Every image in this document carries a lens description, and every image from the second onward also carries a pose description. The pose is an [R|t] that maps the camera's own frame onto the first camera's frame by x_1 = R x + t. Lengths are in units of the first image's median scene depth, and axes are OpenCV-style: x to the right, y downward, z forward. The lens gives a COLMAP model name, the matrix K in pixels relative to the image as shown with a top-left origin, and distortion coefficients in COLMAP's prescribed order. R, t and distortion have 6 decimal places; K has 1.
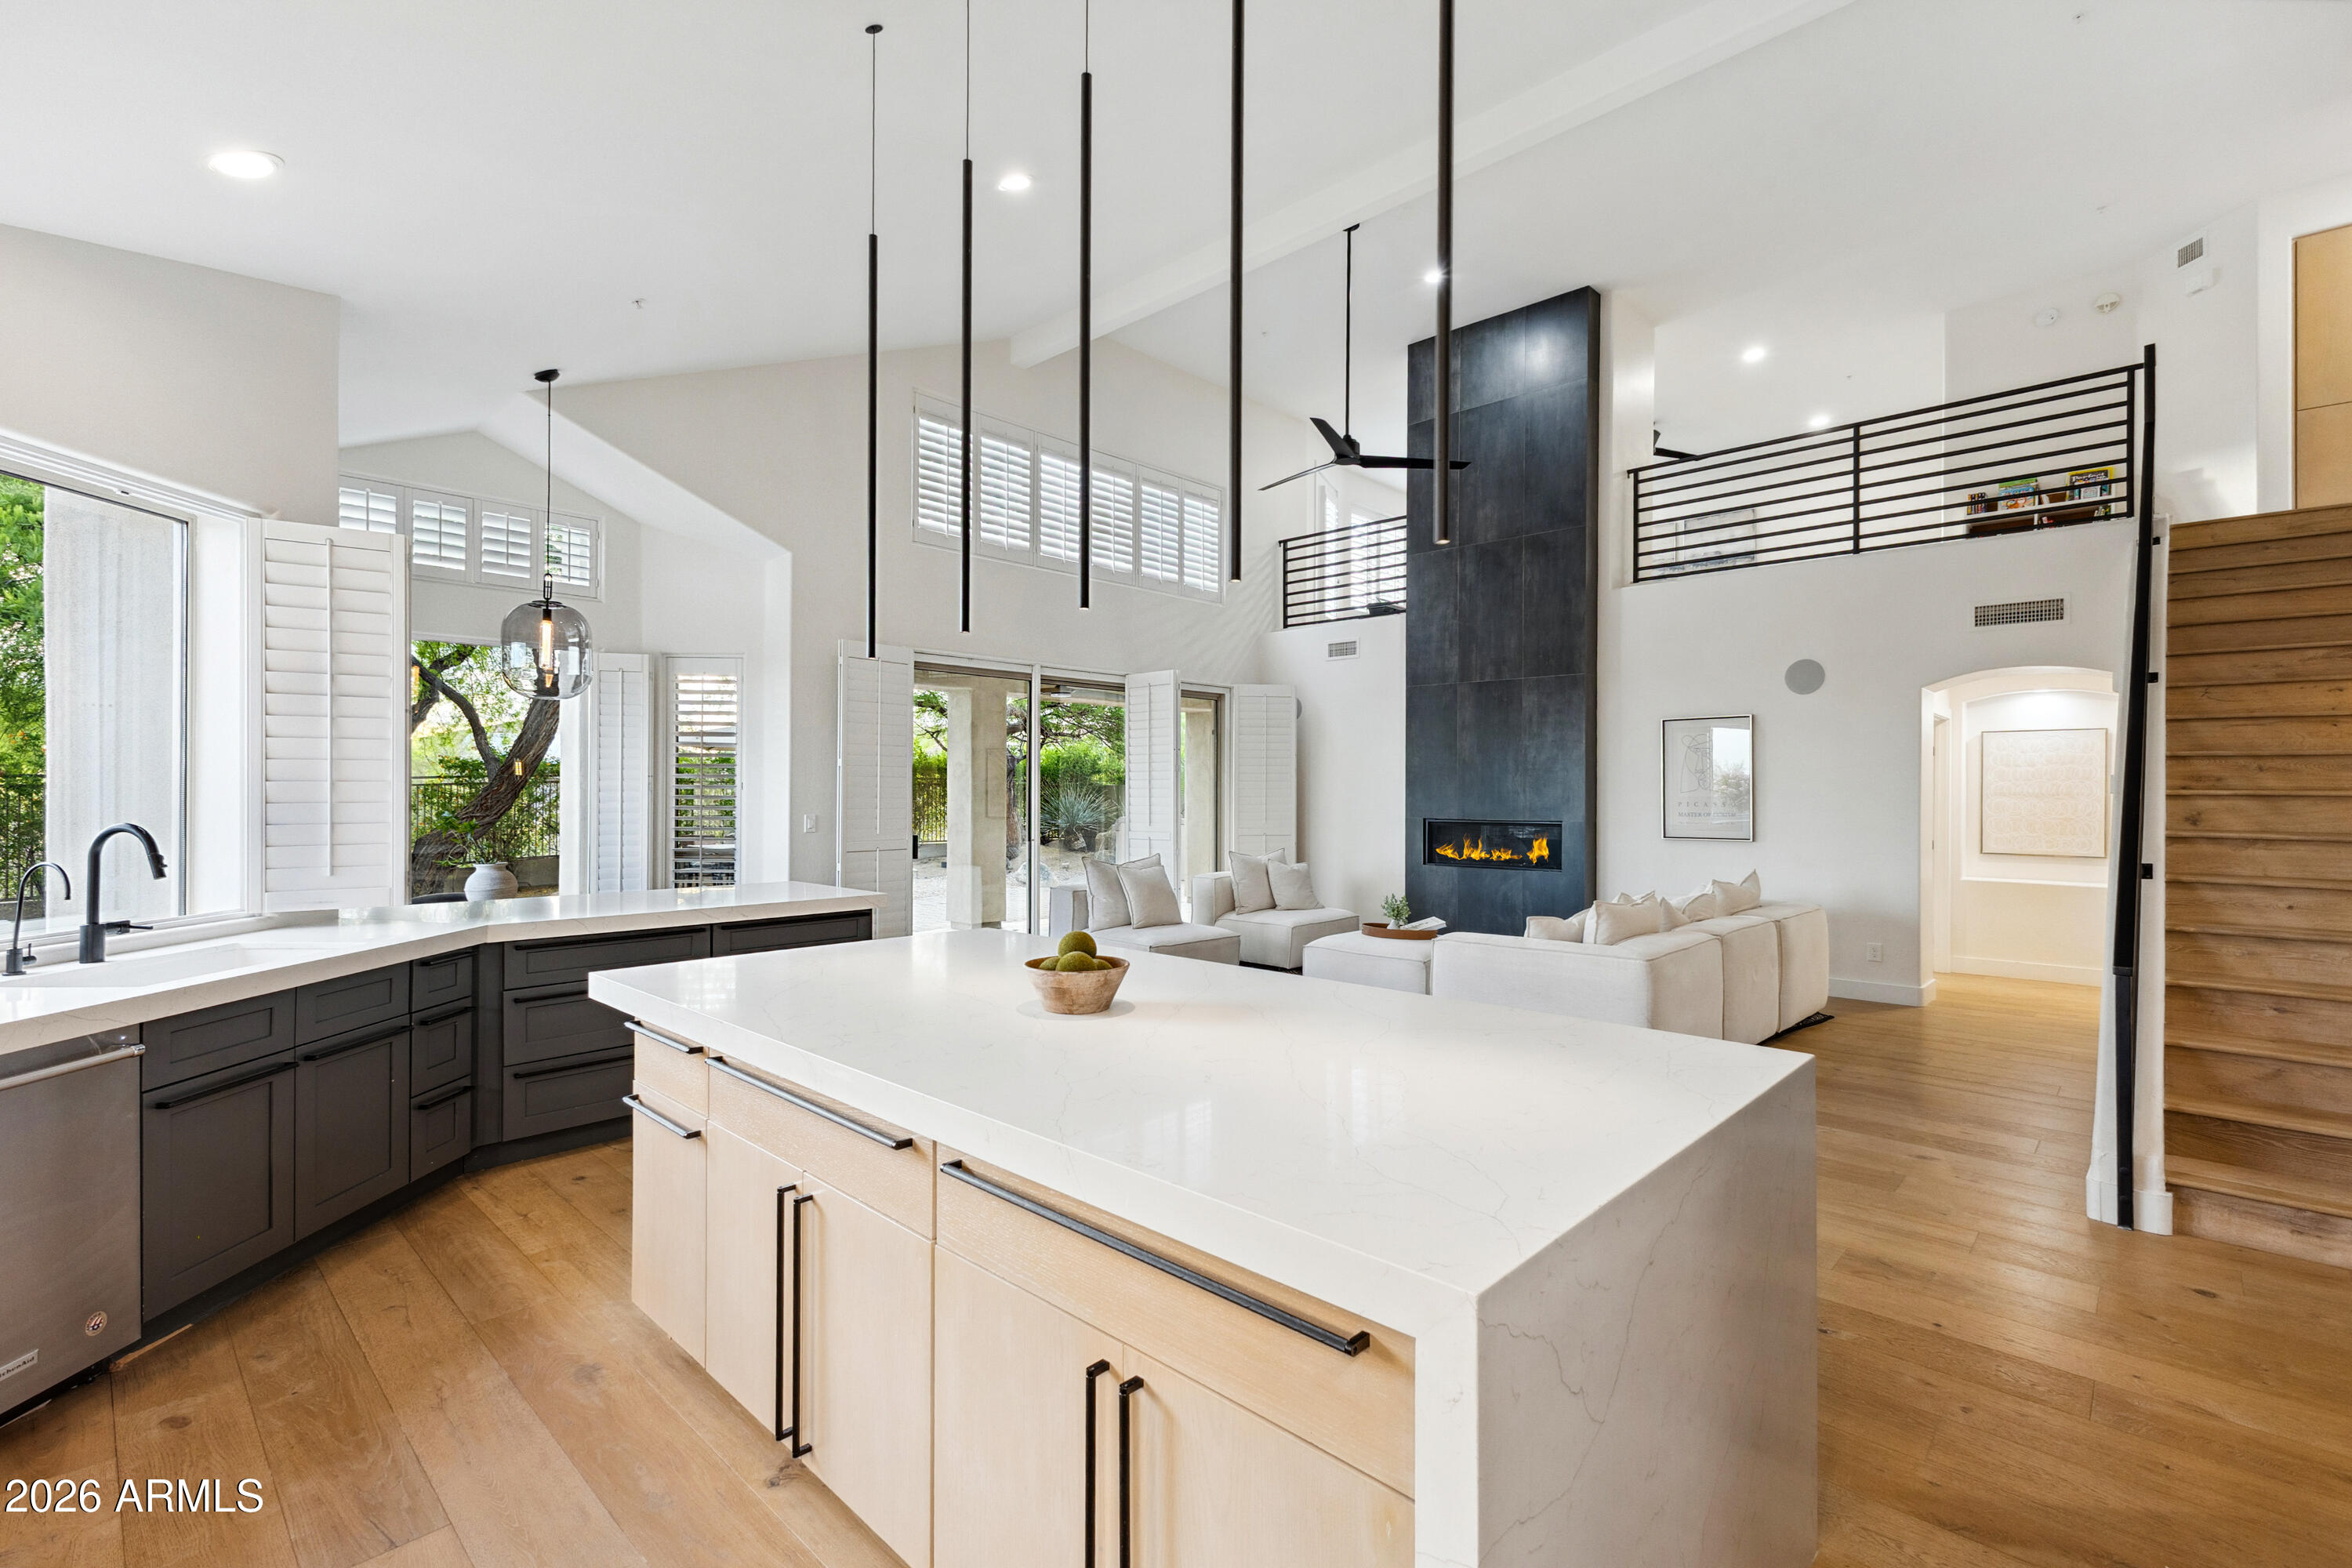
lens RADIAL K [[1037.2, 0, 1176.0], [0, 1037.2, 784.0], [0, 0, 1]] dist [0.003704, -0.000058]
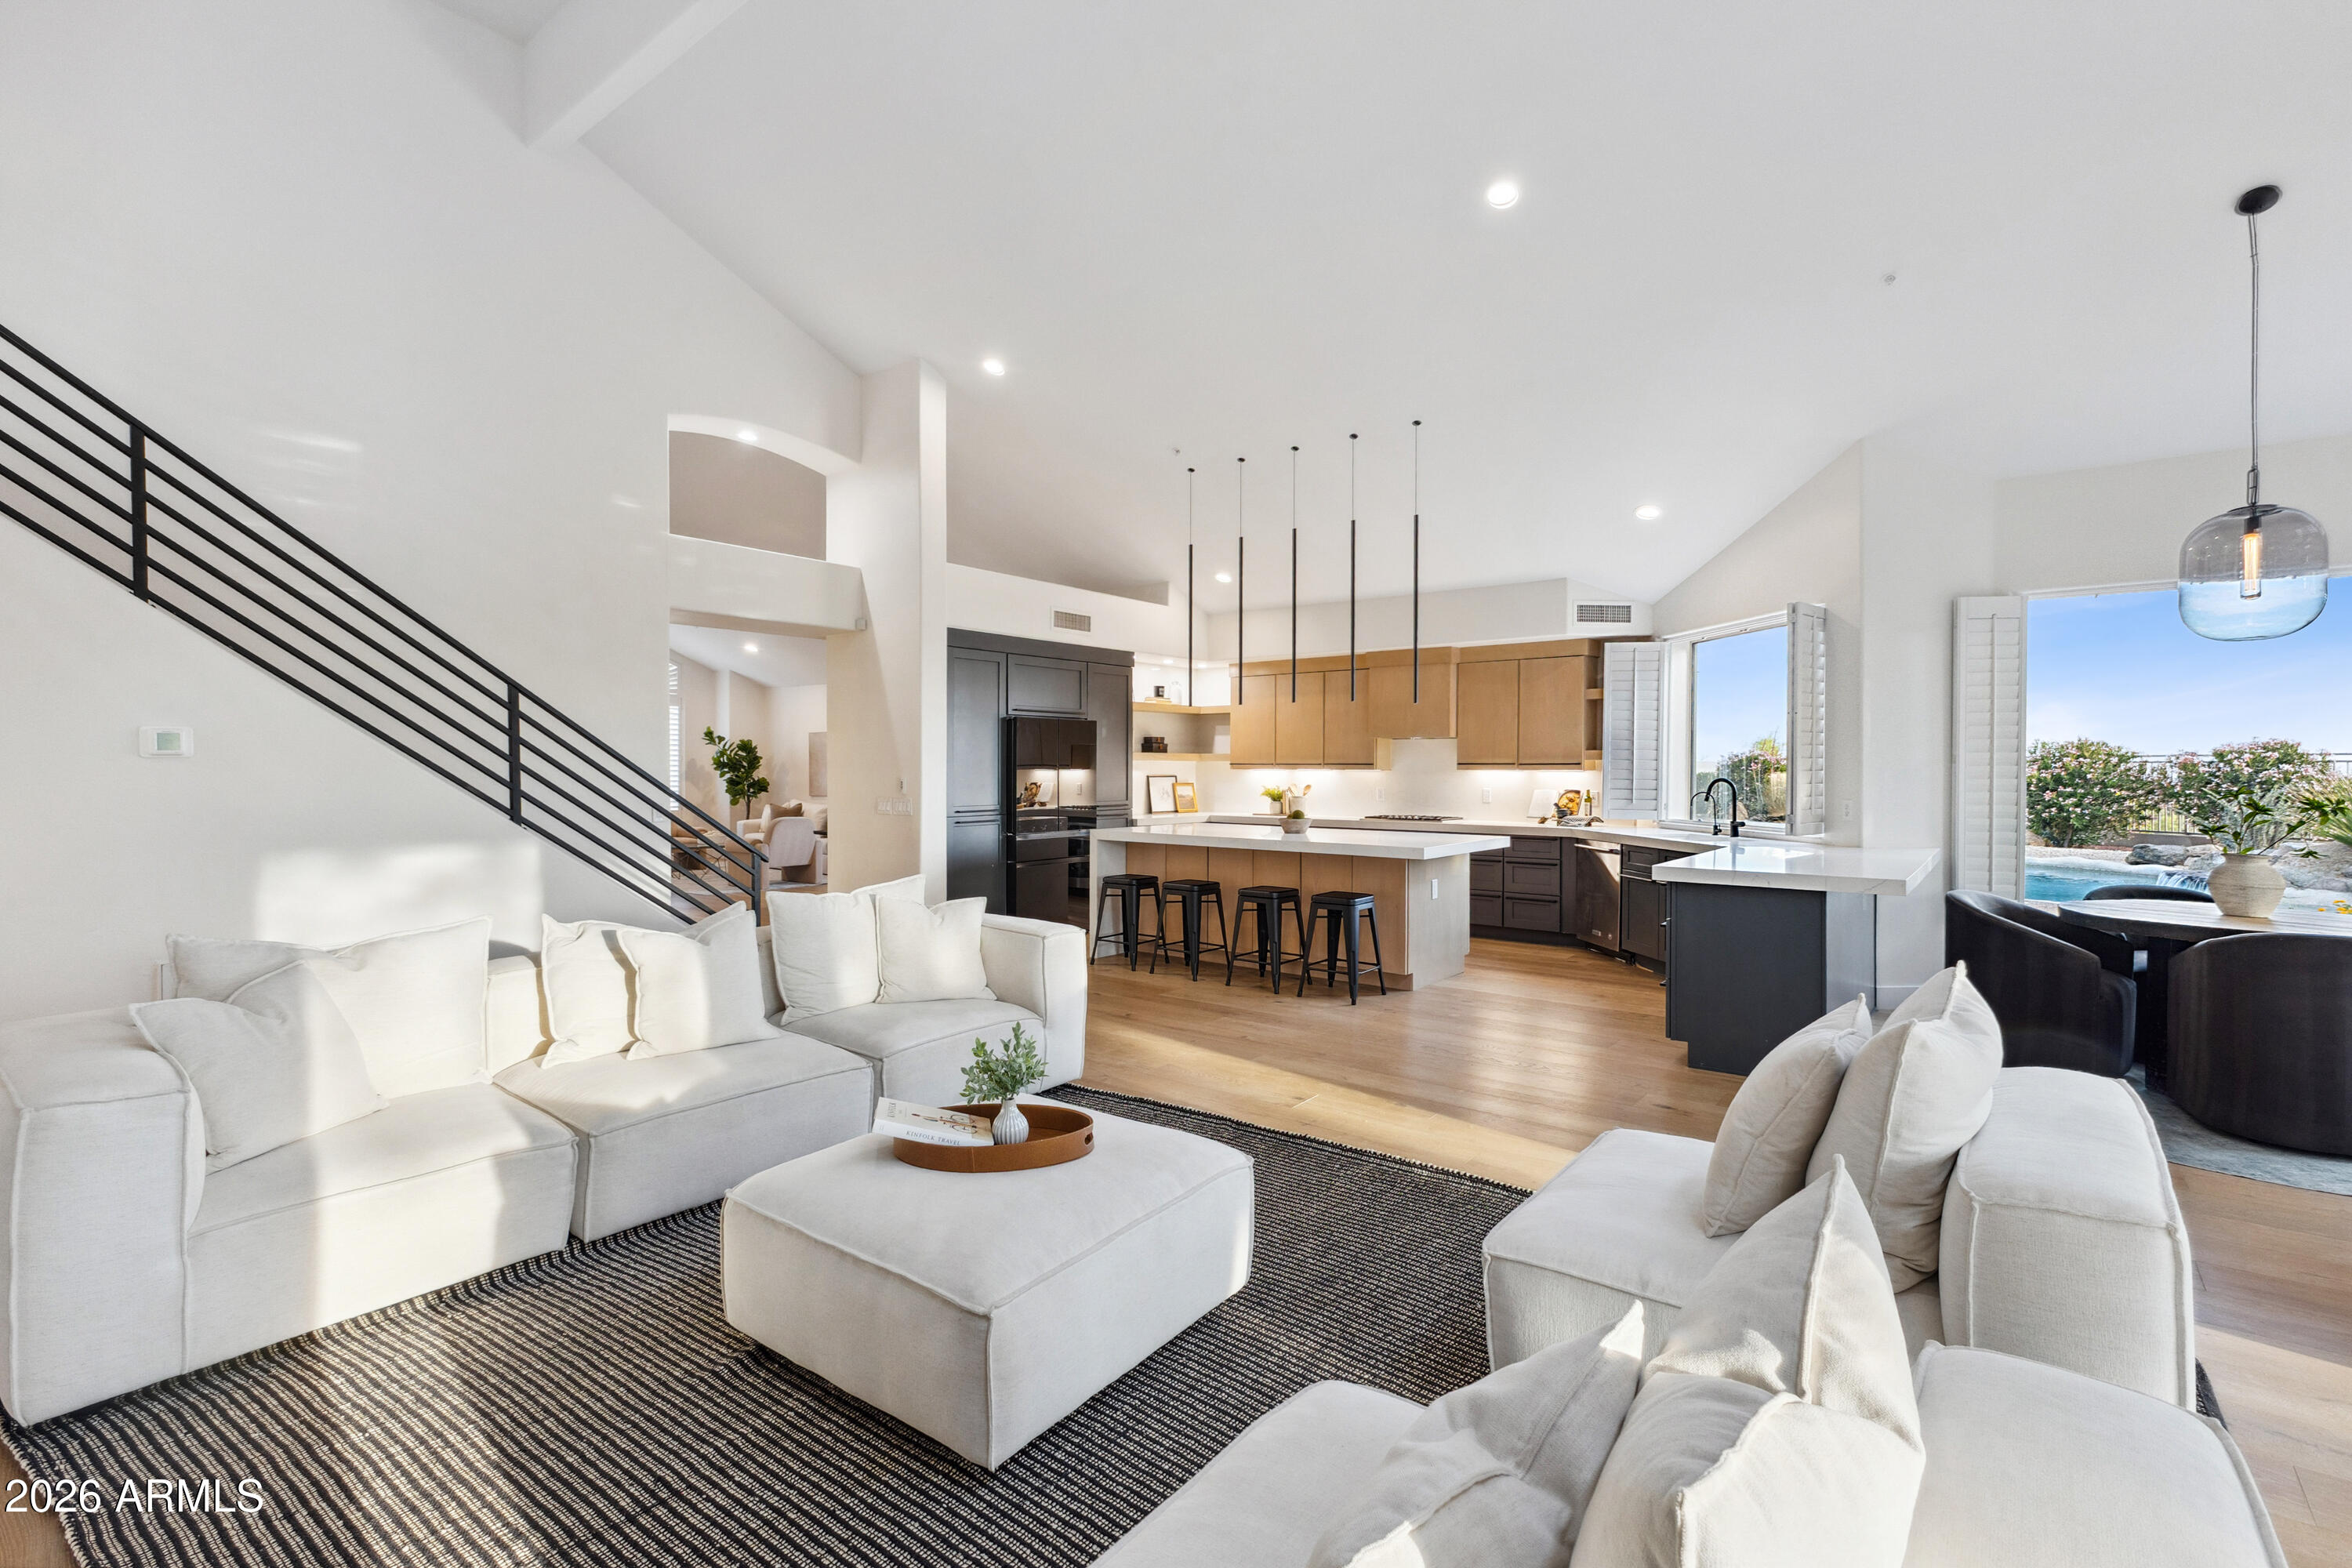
lens RADIAL K [[1058.4, 0, 1180.0], [0, 1058.4, 775.4], [0, 0, 1]] dist [0.002120, 0.000536]
pose [[-0.995129, -0.004956, -0.098452, 0.181343], [-0.005038, 0.999987, 0.000587, 0.015057], [0.098448, 0.001080, -0.995142, 1.326450]]
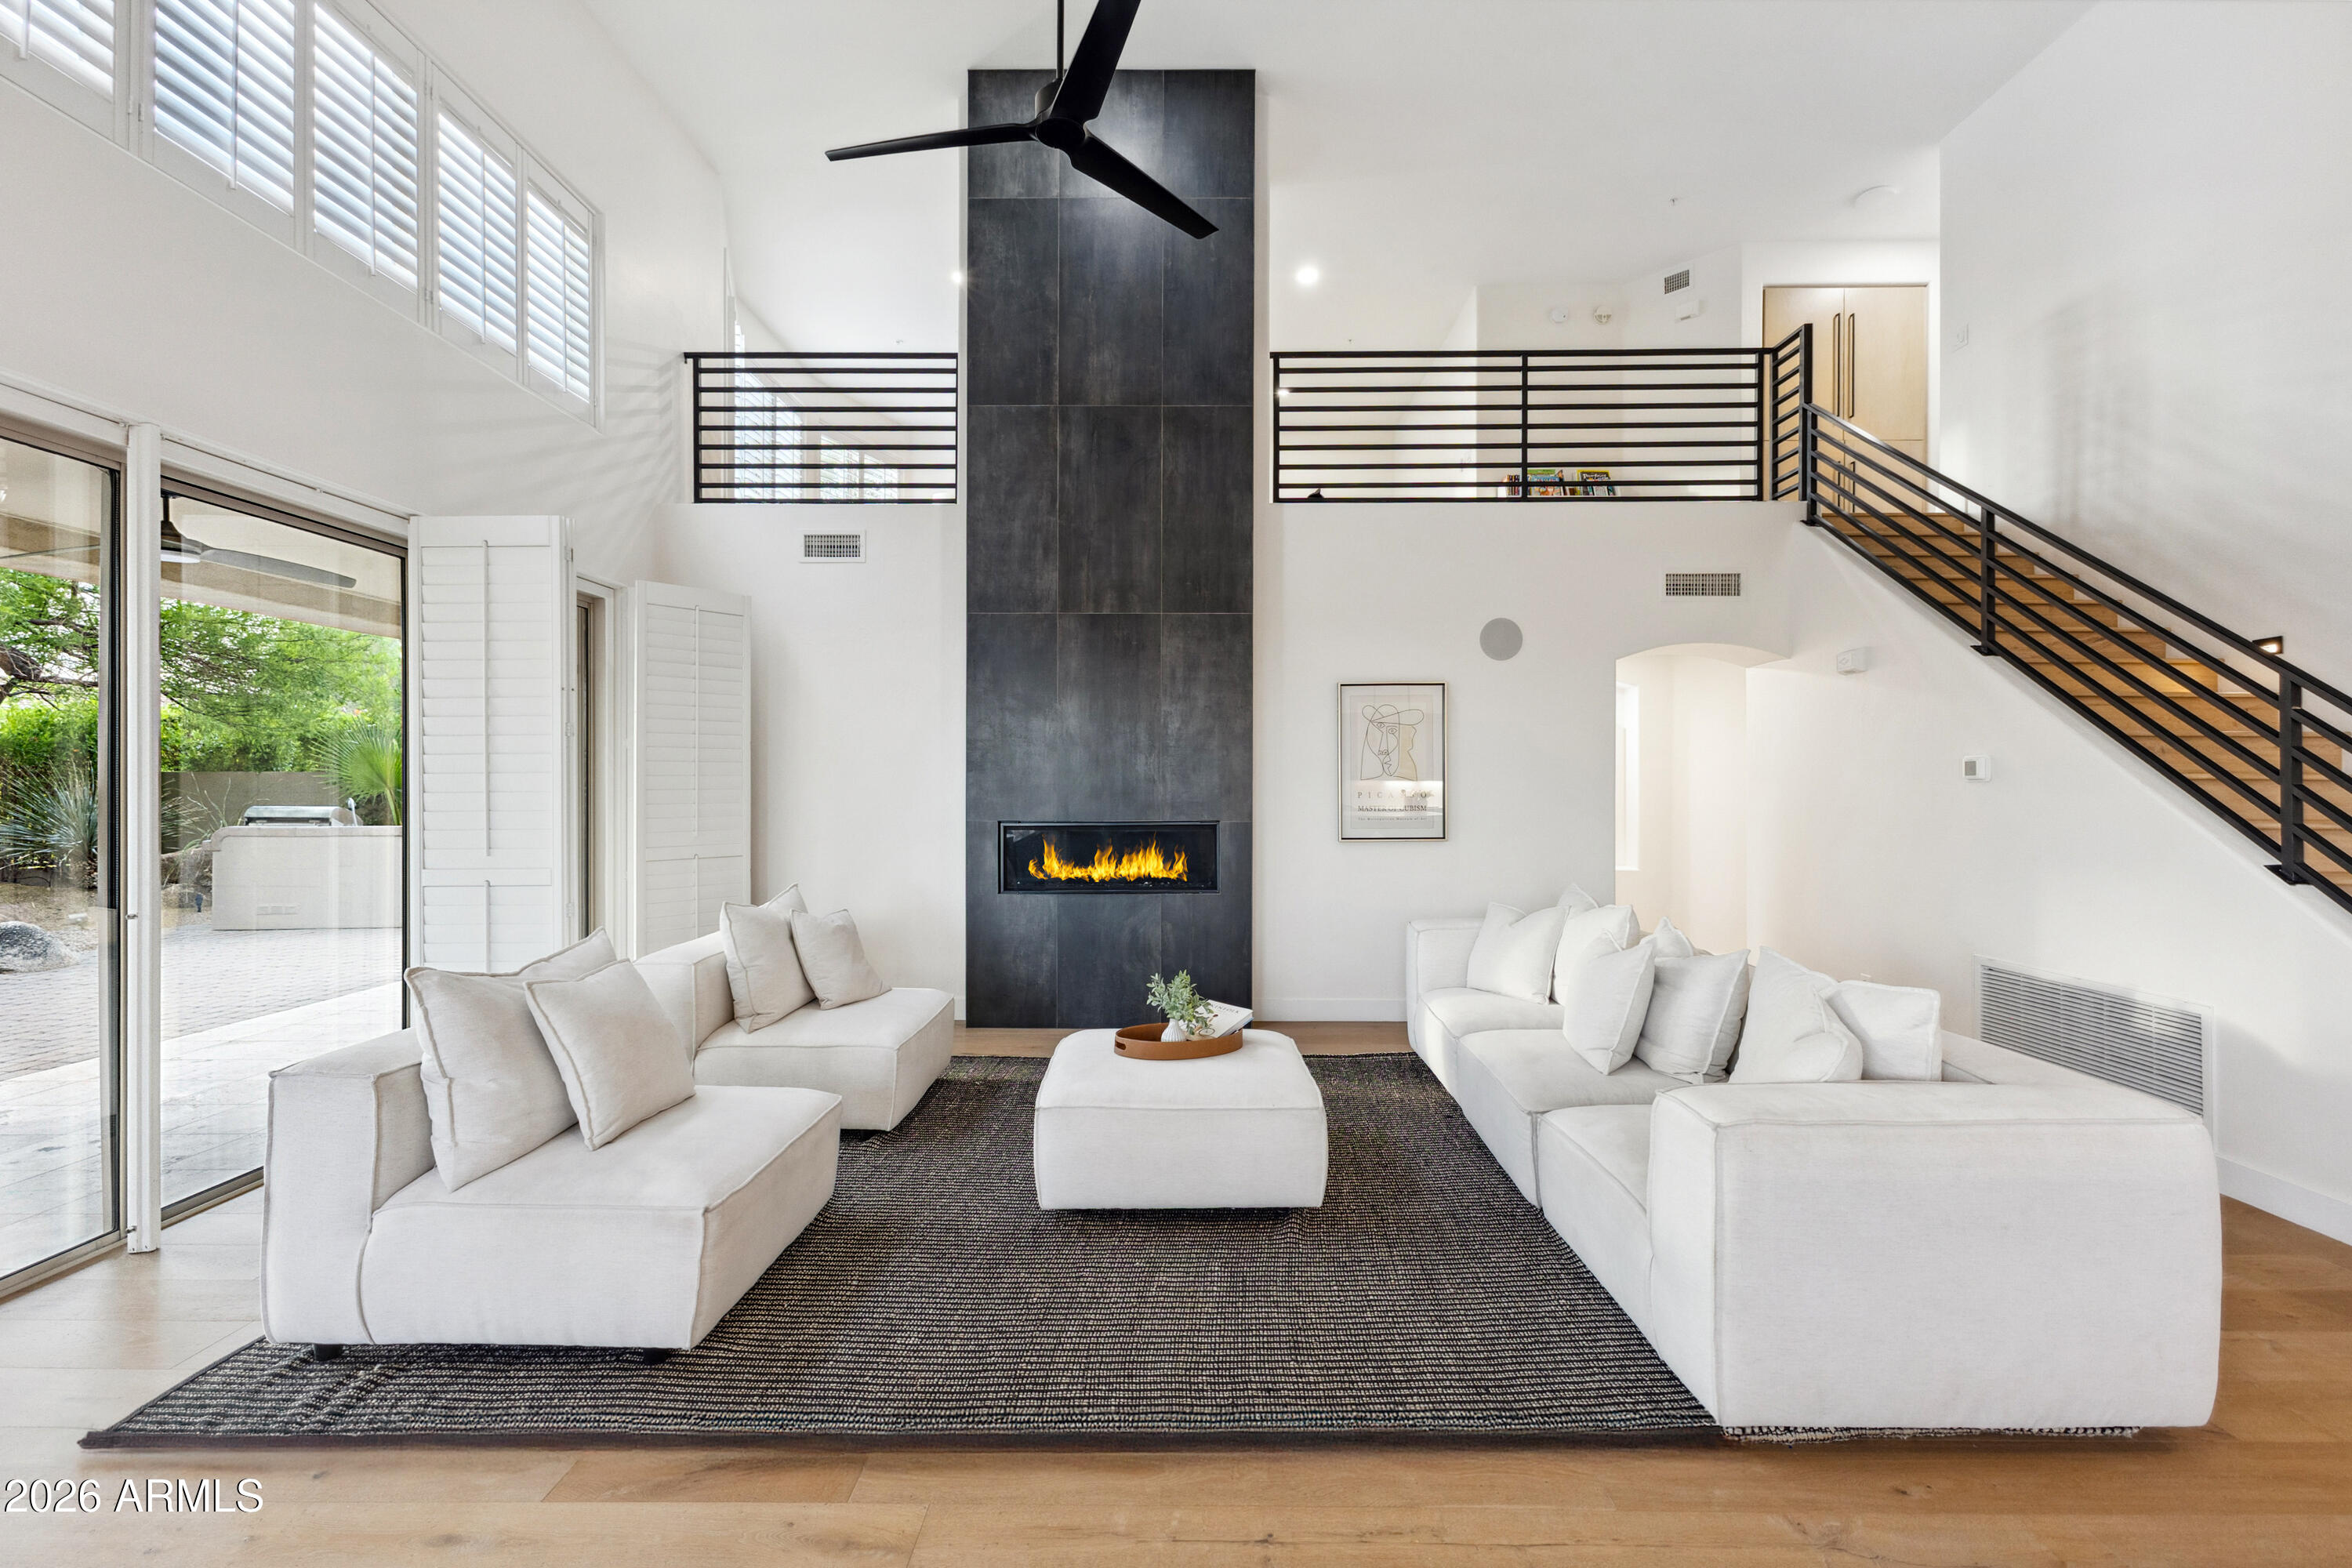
lens RADIAL K [[1009.1, 0, 1179.8], [0, 1009.1, 786.5], [0, 0, 1]] dist [0.004572, 0.000218]
pose [[0.732145, -0.006950, 0.681113, -0.134323], [-0.002377, 0.999916, 0.012758, 0.004855], [-0.681144, -0.010959, 0.732067, 0.599443]]
